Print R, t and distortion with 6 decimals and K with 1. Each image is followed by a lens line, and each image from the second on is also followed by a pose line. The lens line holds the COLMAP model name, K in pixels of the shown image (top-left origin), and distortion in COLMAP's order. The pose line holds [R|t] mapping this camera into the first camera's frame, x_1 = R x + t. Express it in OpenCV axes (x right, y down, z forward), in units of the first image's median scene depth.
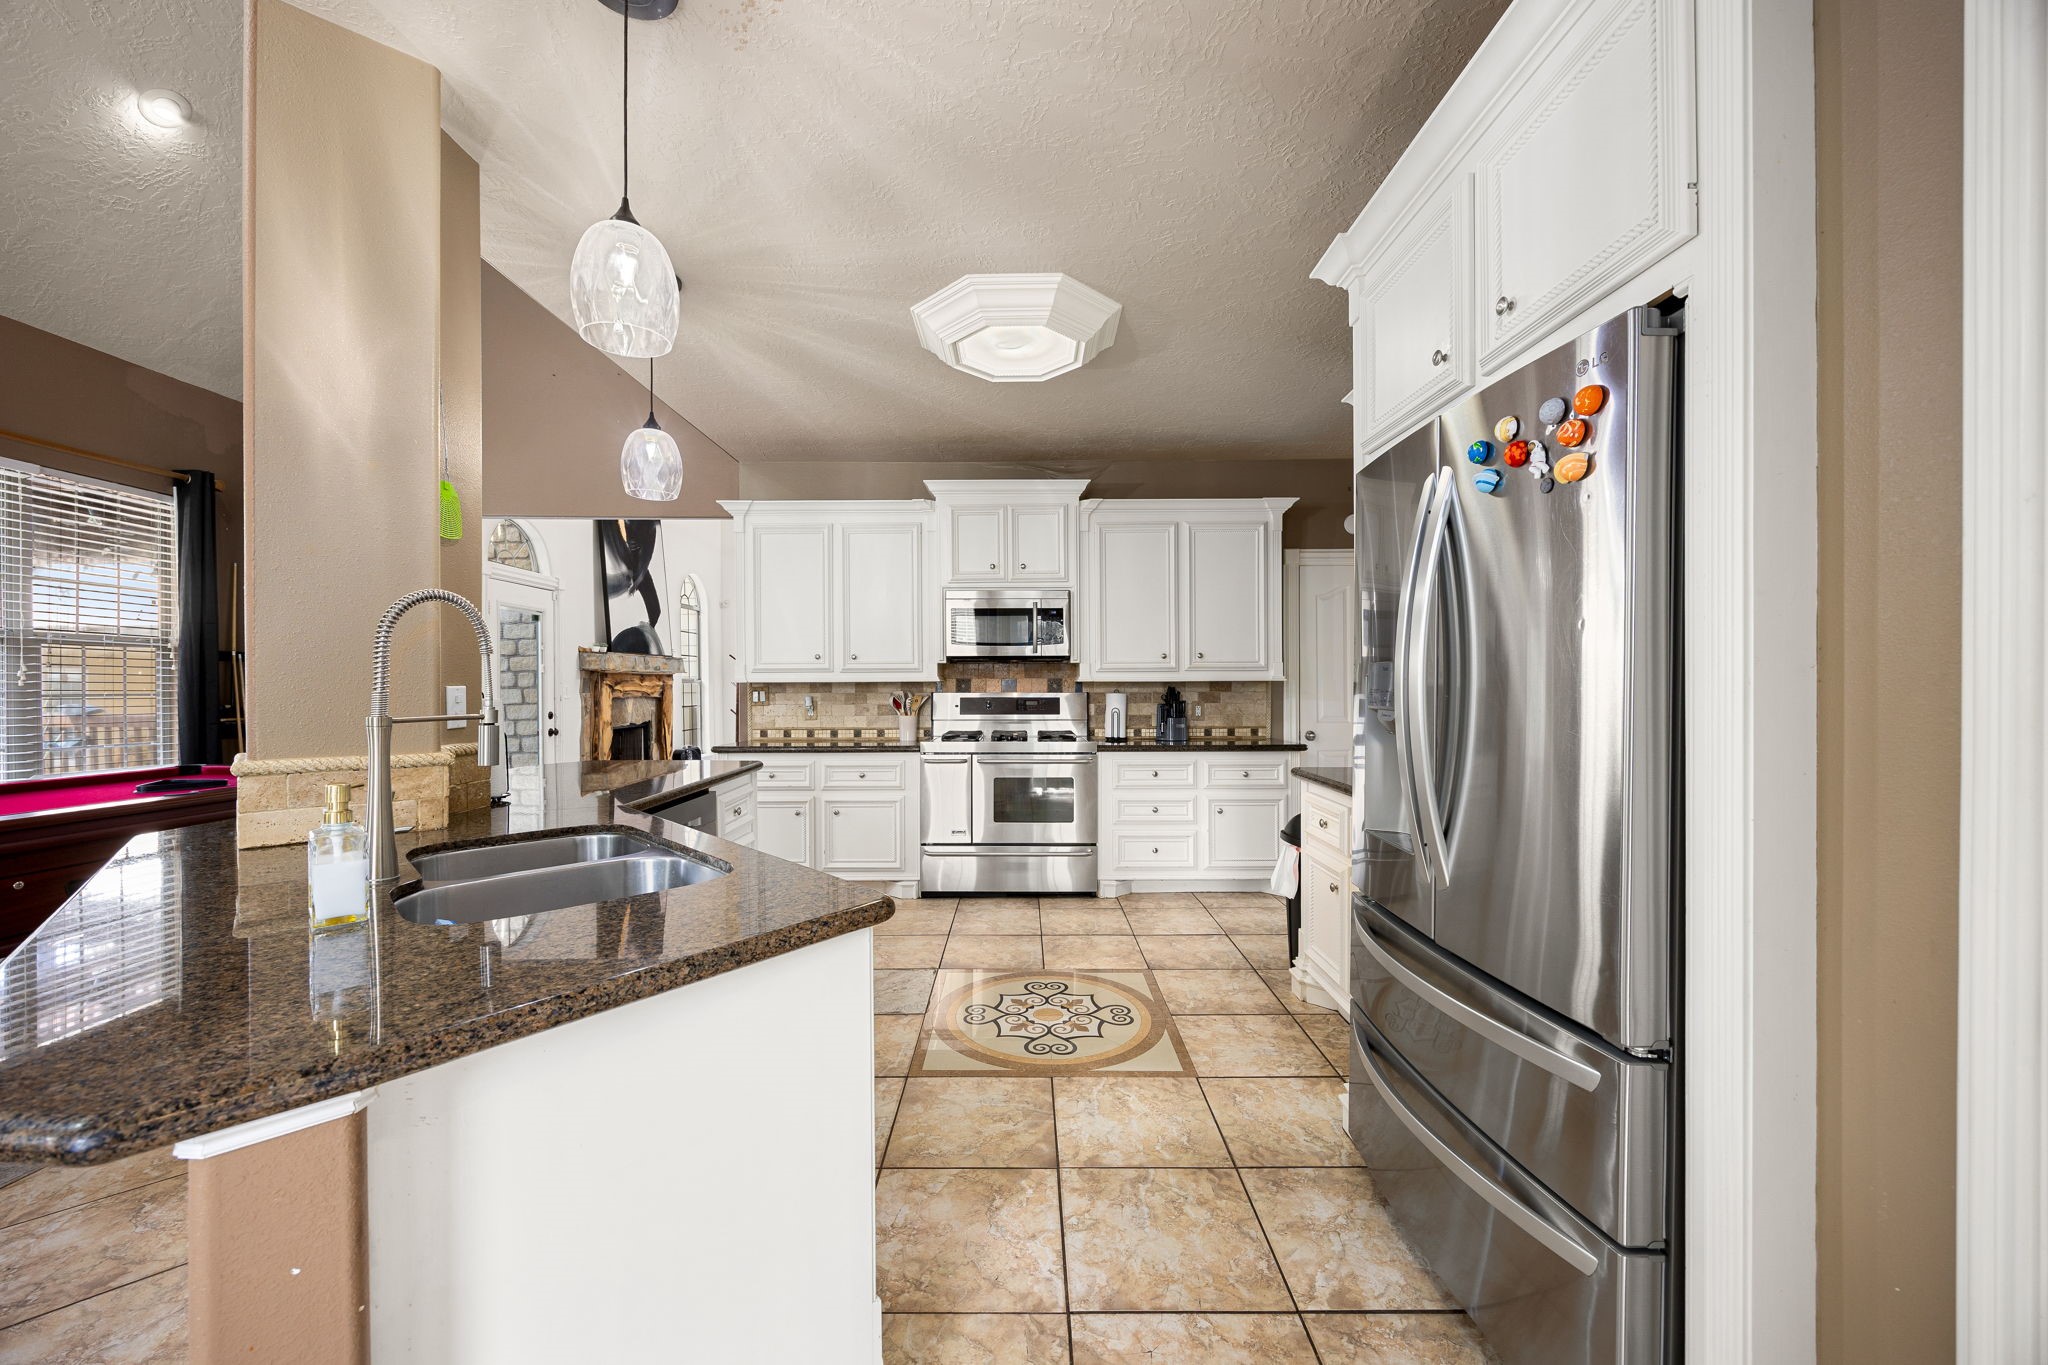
lens RADIAL K [[774.3, 0, 1024.0], [0, 774.3, 682.5], [0, 0, 1]] dist [-0.000698, -0.000137]
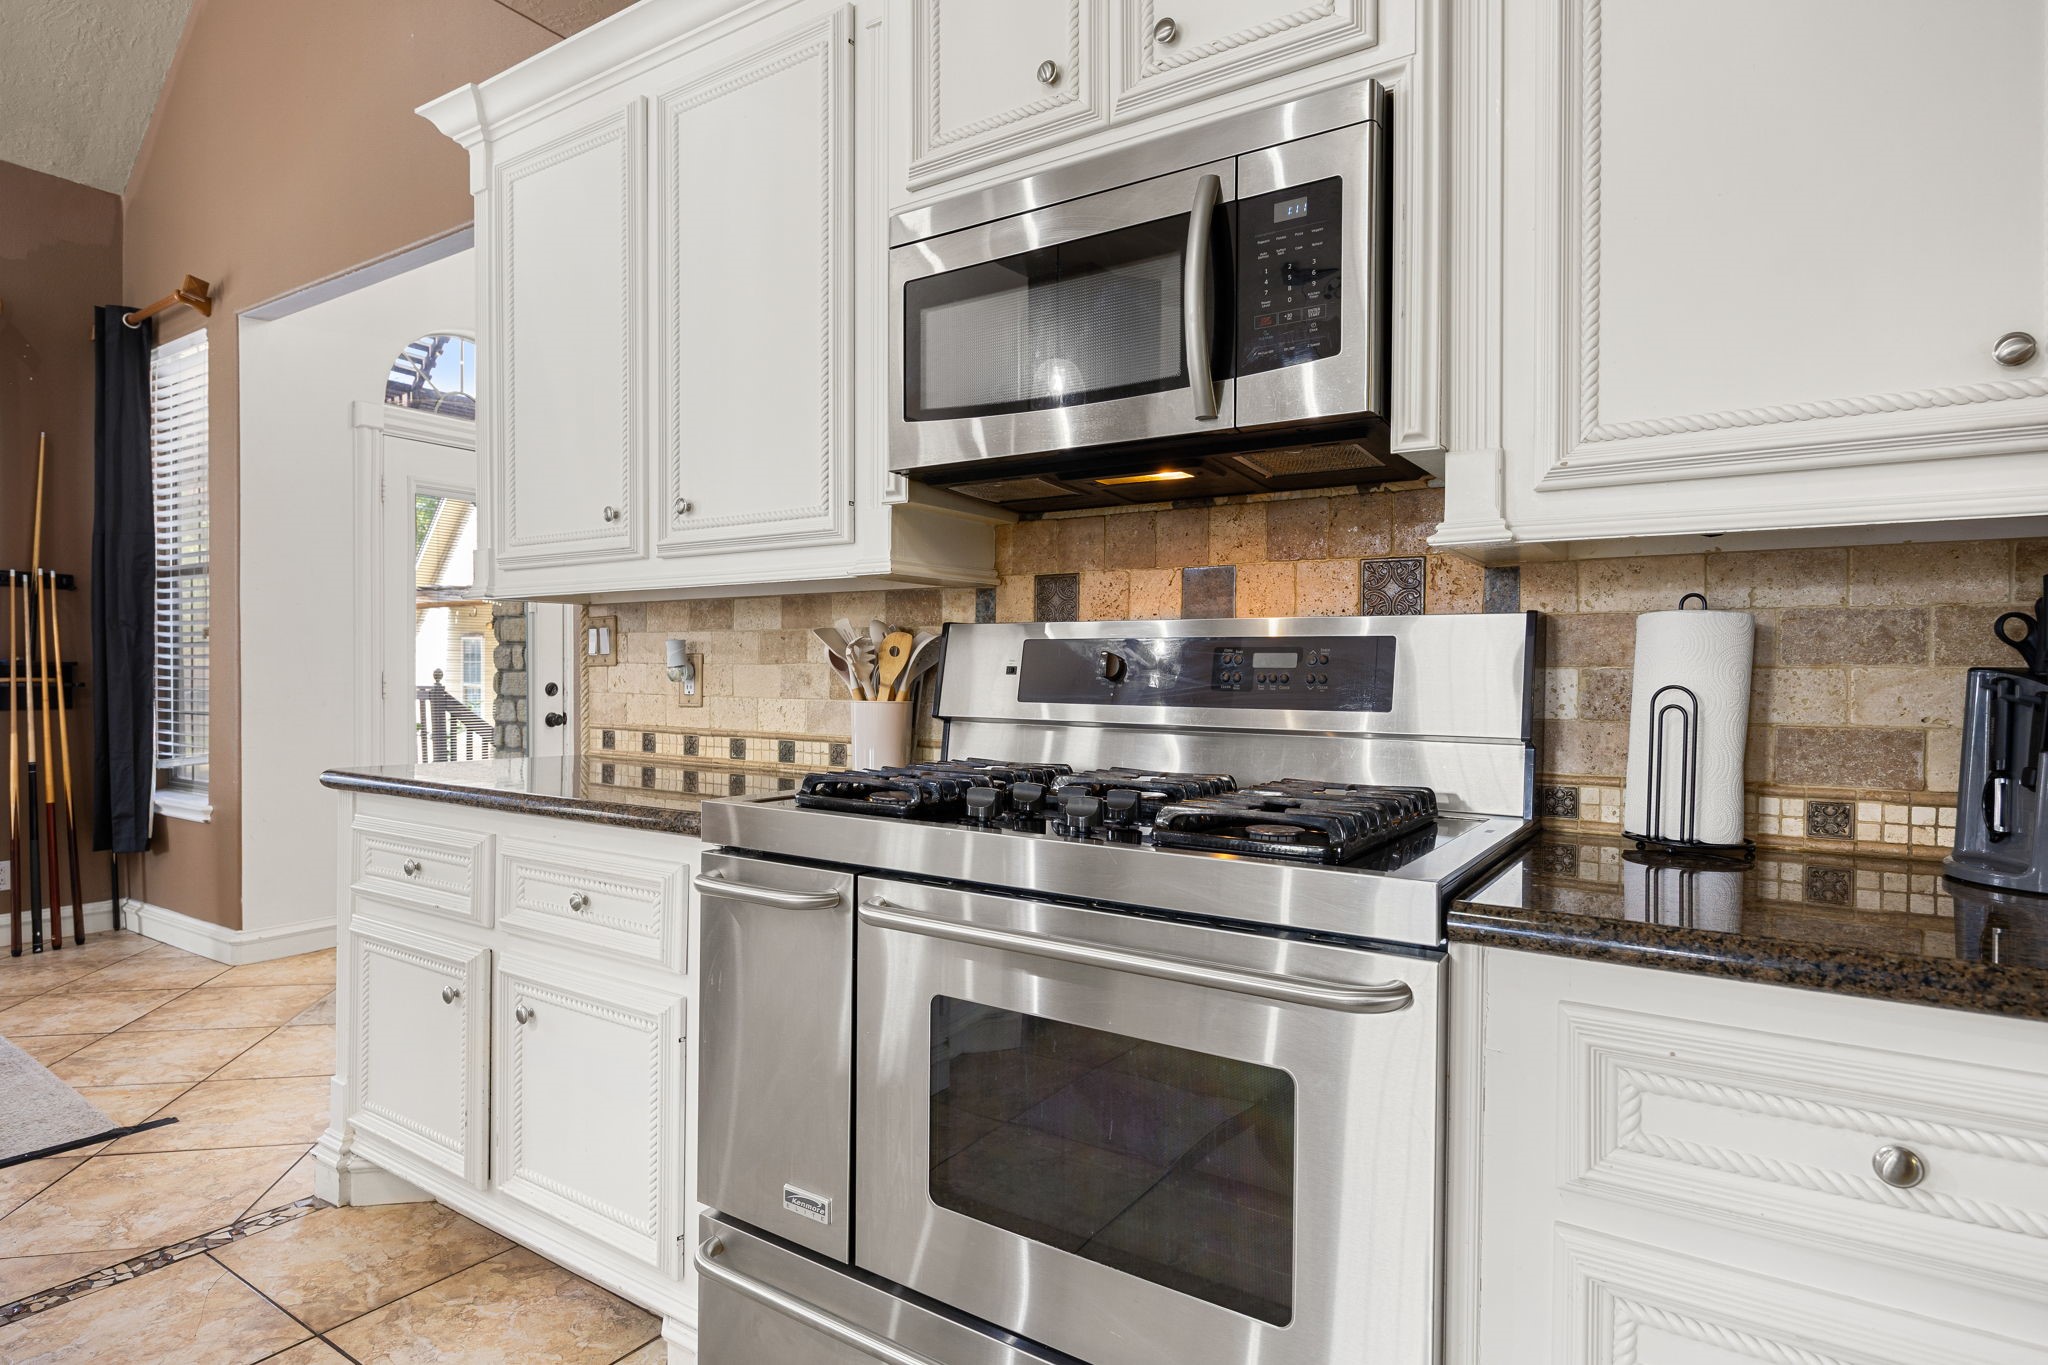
lens RADIAL K [[1093.4, 0, 1024.0], [0, 1093.4, 682.5], [0, 0, 1]] dist [-0.002743, -0.000312]
pose [[0.827439, 0.013948, -0.561382, 0.134782], [-0.005381, 0.999843, 0.016911, 0.028156], [0.561529, -0.010972, 0.827384, 0.678860]]
